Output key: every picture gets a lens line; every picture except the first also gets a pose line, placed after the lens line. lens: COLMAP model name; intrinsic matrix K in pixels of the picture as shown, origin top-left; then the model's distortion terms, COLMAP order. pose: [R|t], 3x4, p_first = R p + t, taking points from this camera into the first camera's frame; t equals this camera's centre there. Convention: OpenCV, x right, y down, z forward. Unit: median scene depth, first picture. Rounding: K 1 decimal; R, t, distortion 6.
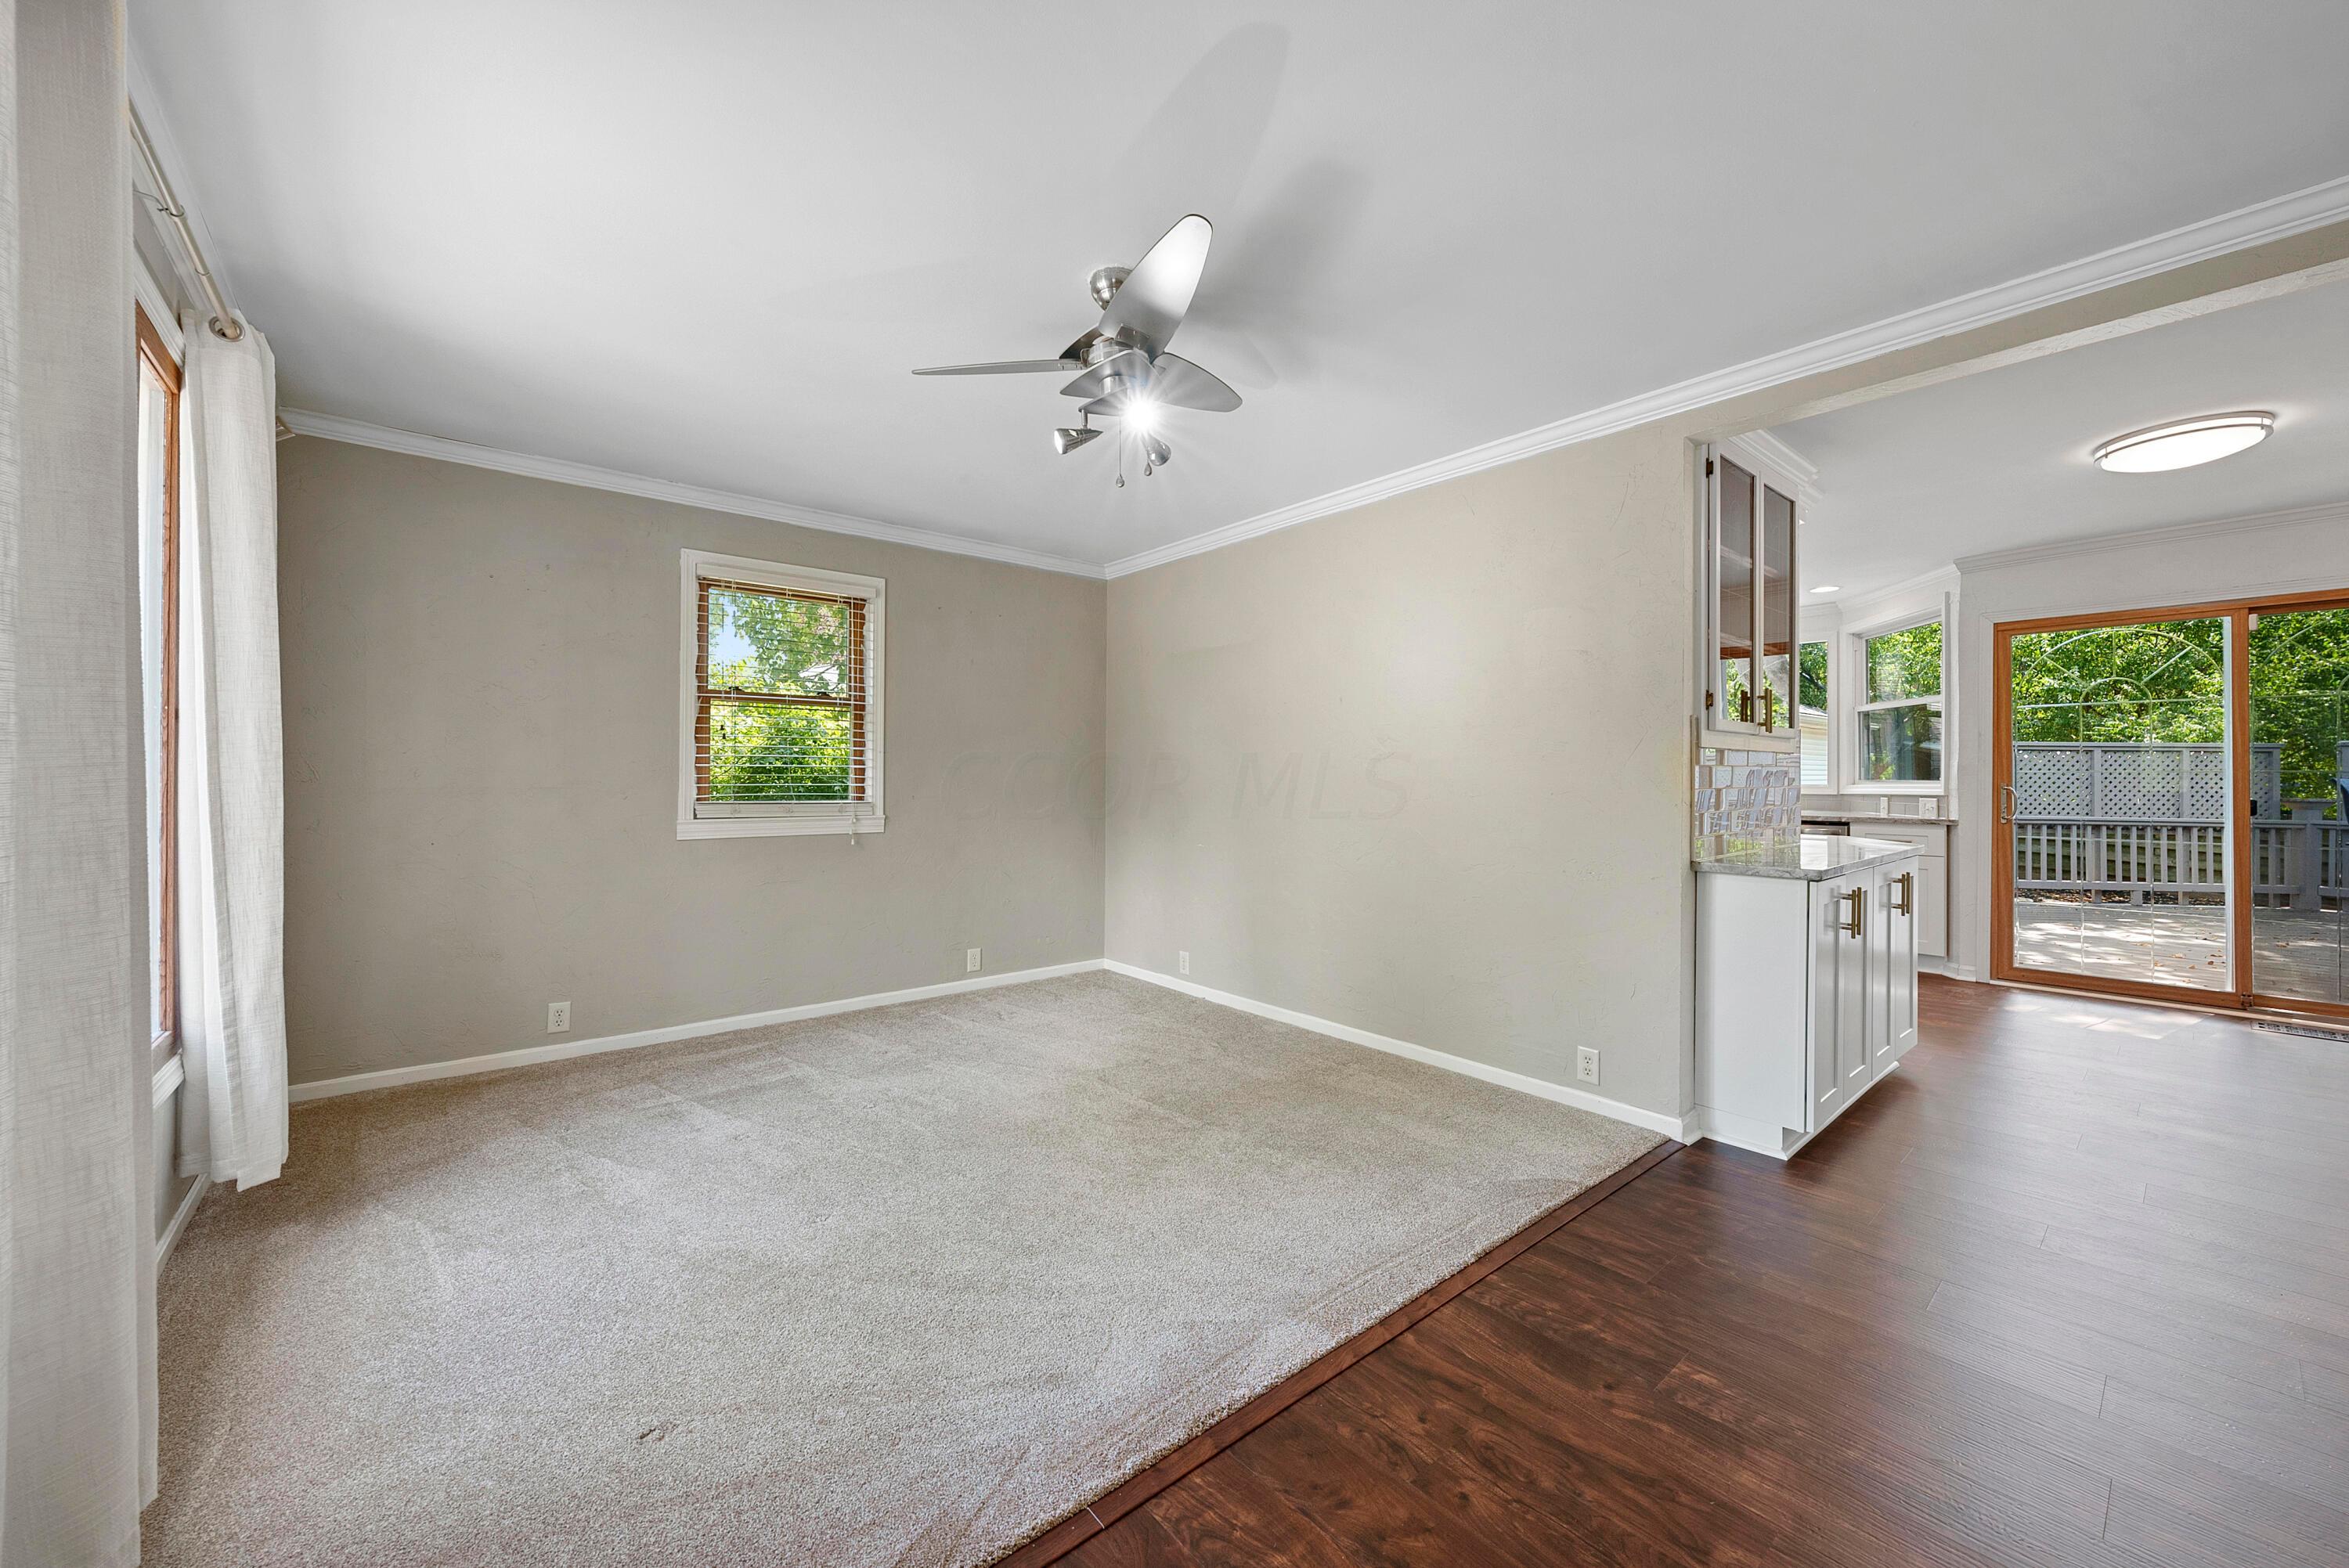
lens RADIAL K [[898.2, 0, 1179.7], [0, 898.2, 780.1], [0, 0, 1]] dist [-0.000075, -0.000035]
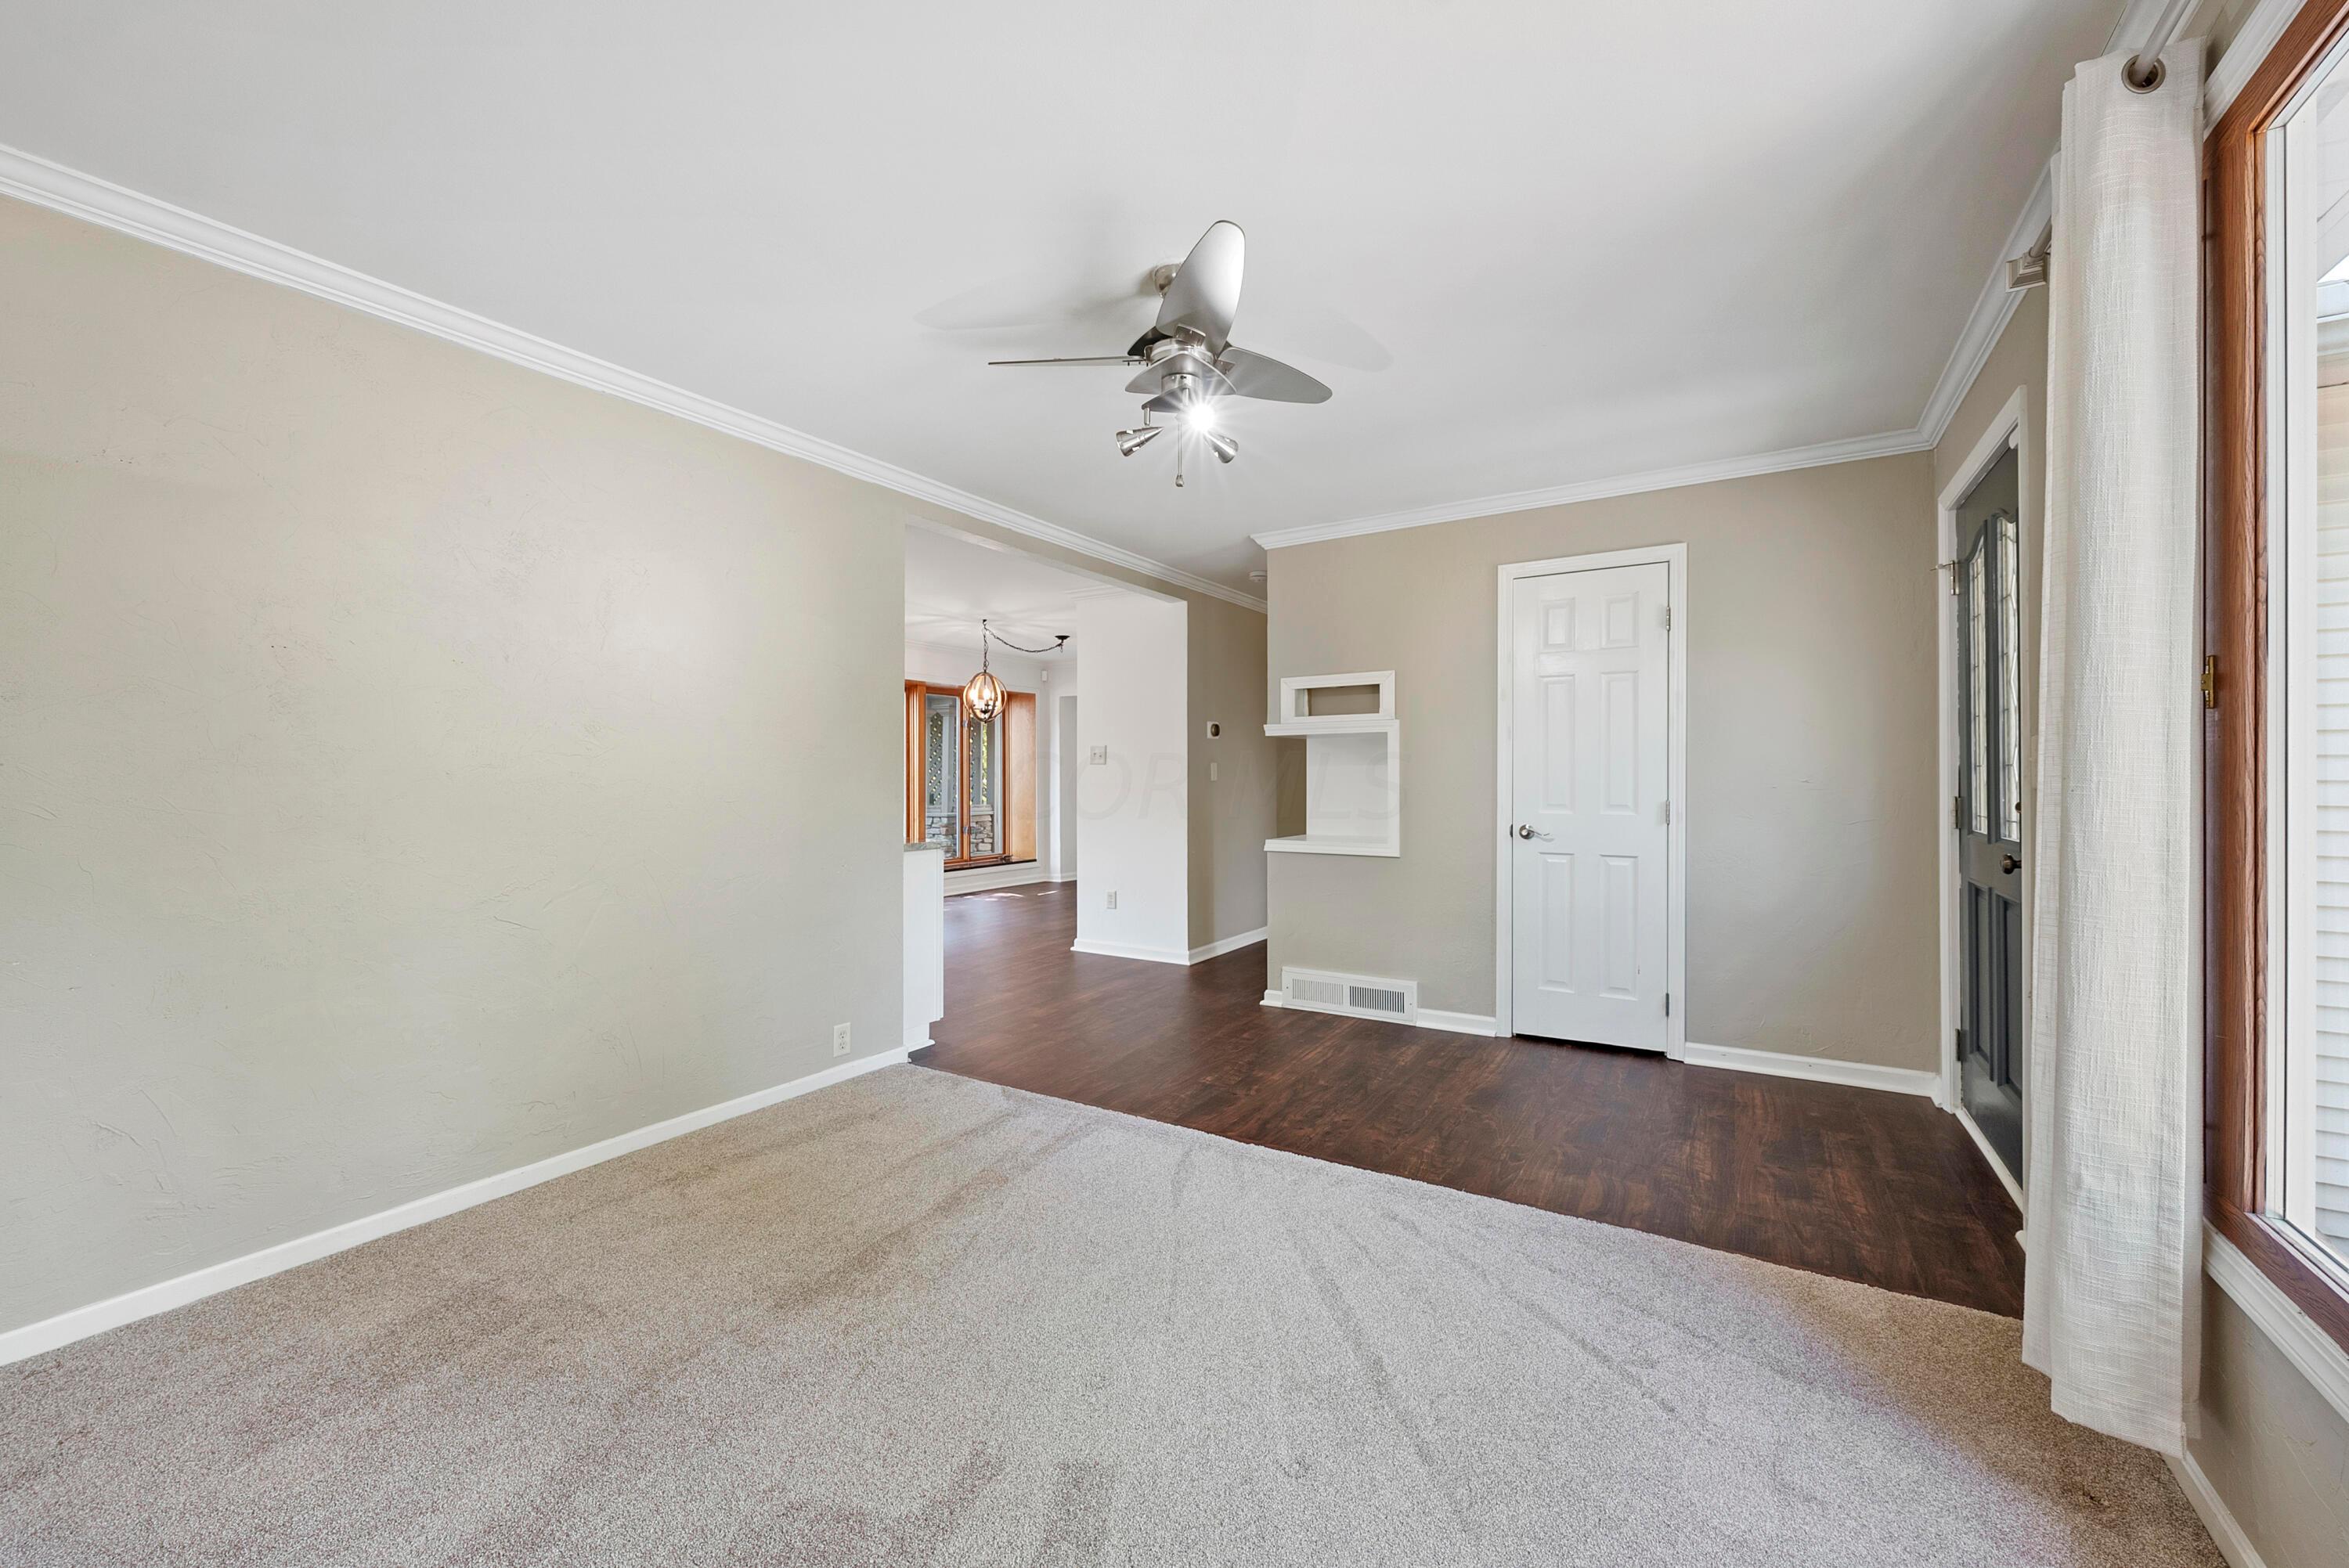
lens RADIAL K [[898.2, 0, 1178.7], [0, 898.2, 777.2], [0, 0, 1]] dist [-0.000075, -0.000035]
pose [[-0.309289, -0.002391, 0.950965, -1.348720], [0.006430, 0.999969, 0.004606, -0.020845], [-0.950946, 0.007539, -0.309264, 1.729900]]
